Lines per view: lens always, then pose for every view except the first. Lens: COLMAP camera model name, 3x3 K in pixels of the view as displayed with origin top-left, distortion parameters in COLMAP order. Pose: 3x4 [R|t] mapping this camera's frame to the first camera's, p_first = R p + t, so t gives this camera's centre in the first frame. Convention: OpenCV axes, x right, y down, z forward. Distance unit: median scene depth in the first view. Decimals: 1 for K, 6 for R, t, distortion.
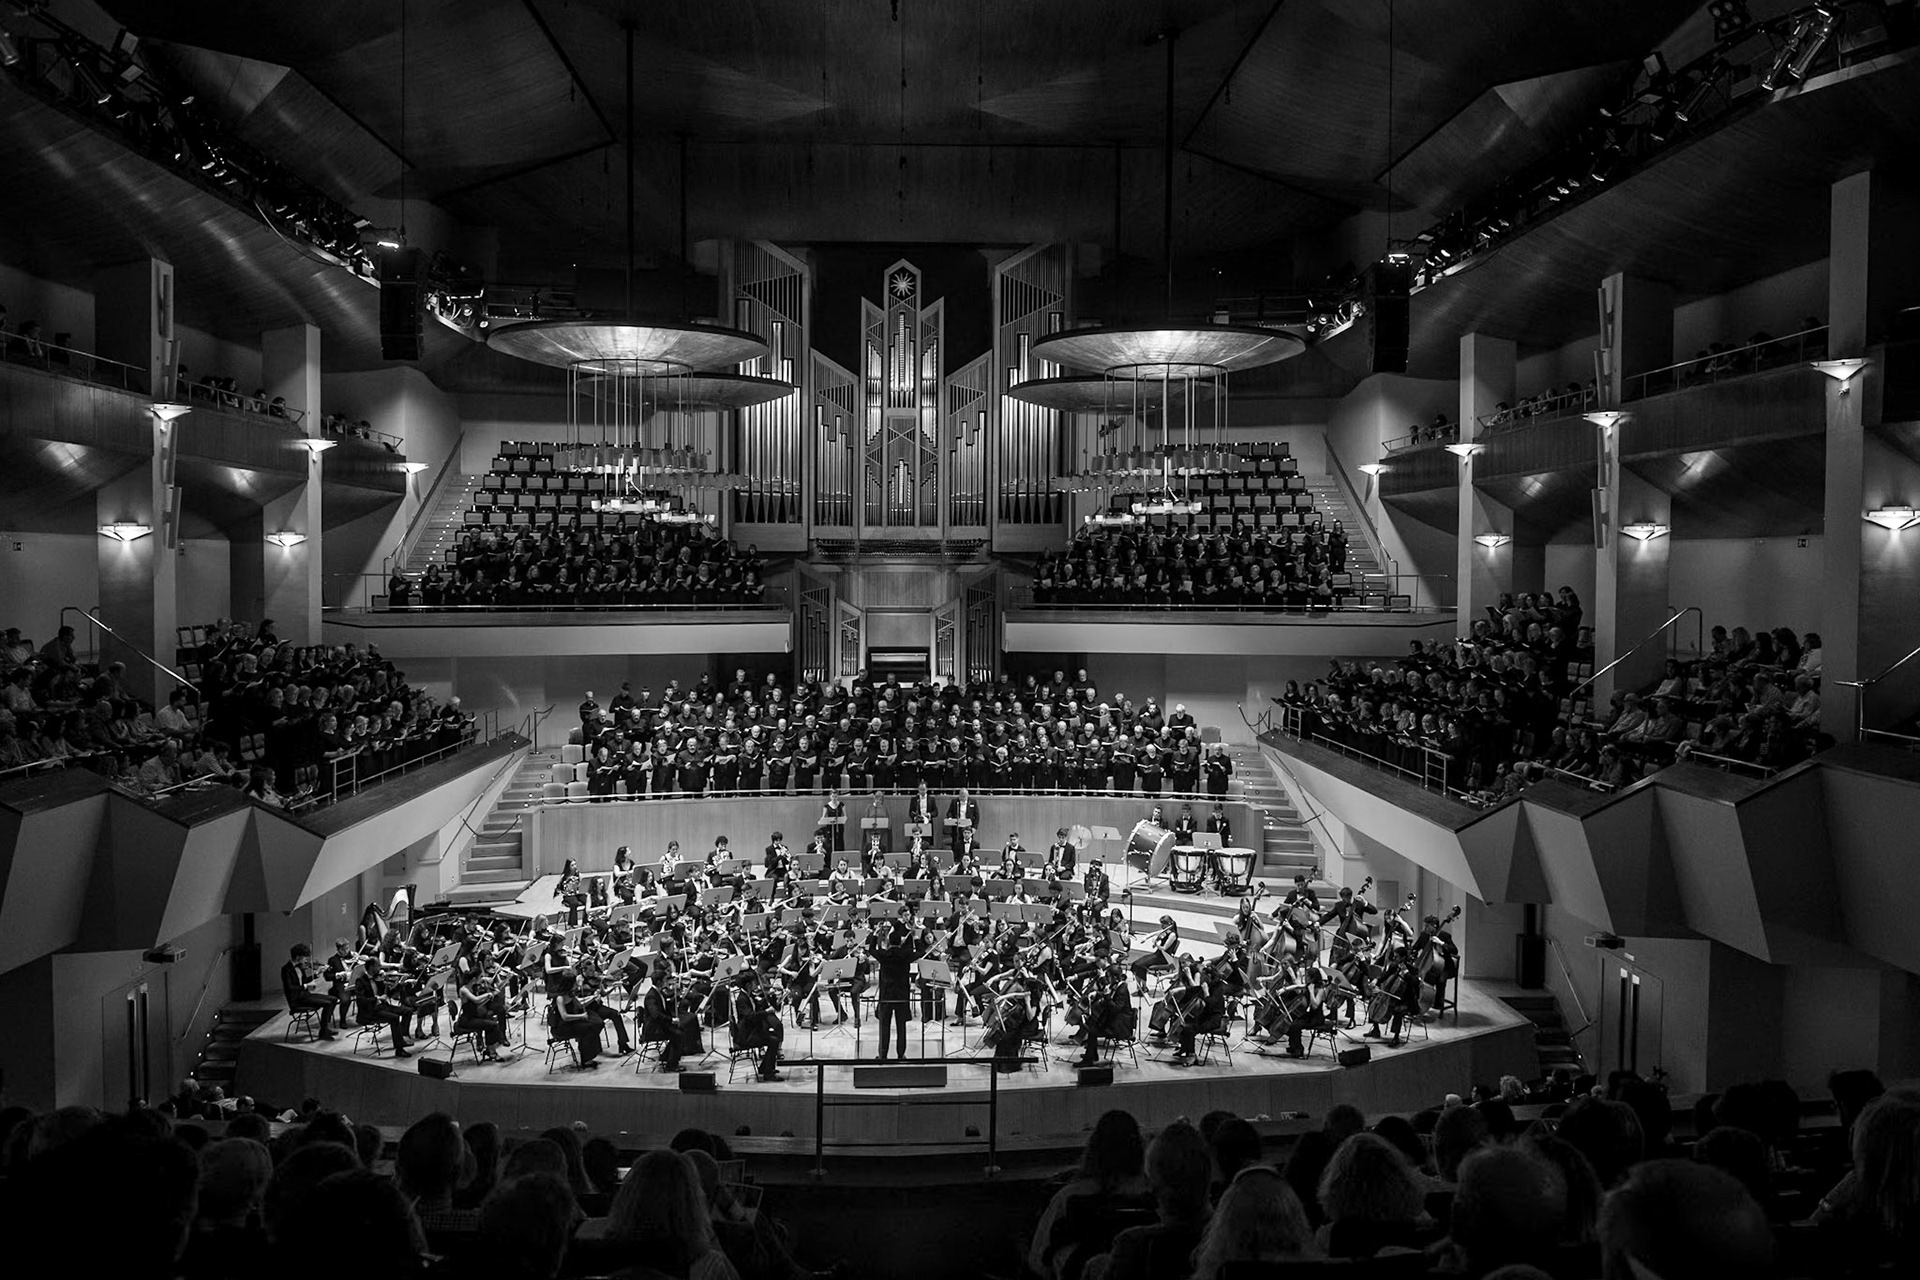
lens RADIAL K [[1581.4, 0, 958.6], [0, 1581.4, 608.4], [0, 0, 1]] dist [-0.060597, -0.000966]
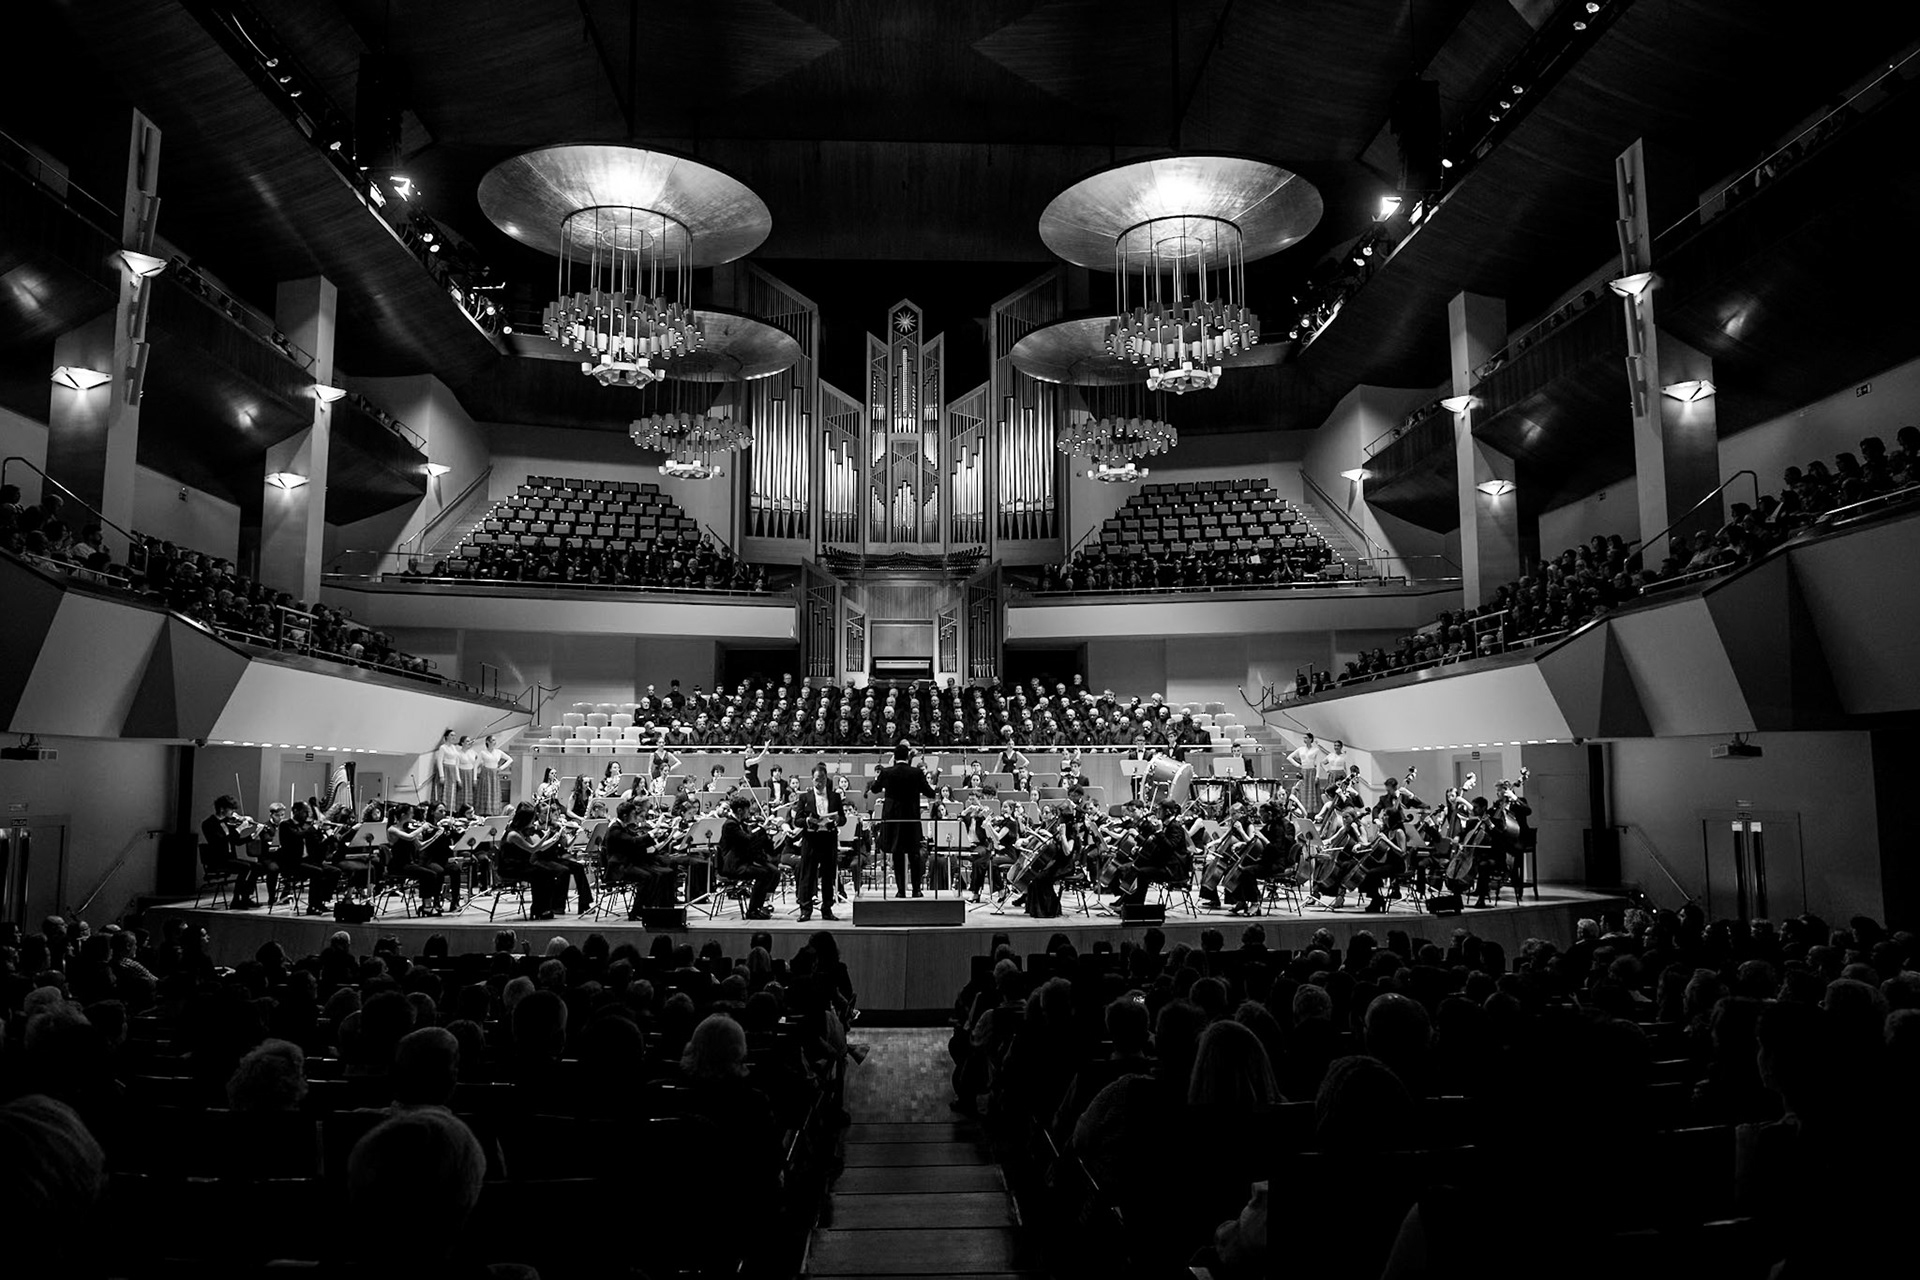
lens RADIAL K [[1300.1, 0, 943.3], [0, 1300.1, 630.4], [0, 0, 1]] dist [-0.022235, -0.003004]
pose [[0.999979, -0.005681, -0.003117, -0.008776], [0.005170, 0.989451, -0.144775, 0.140095], [0.003907, 0.144755, 0.989460, 0.165870]]
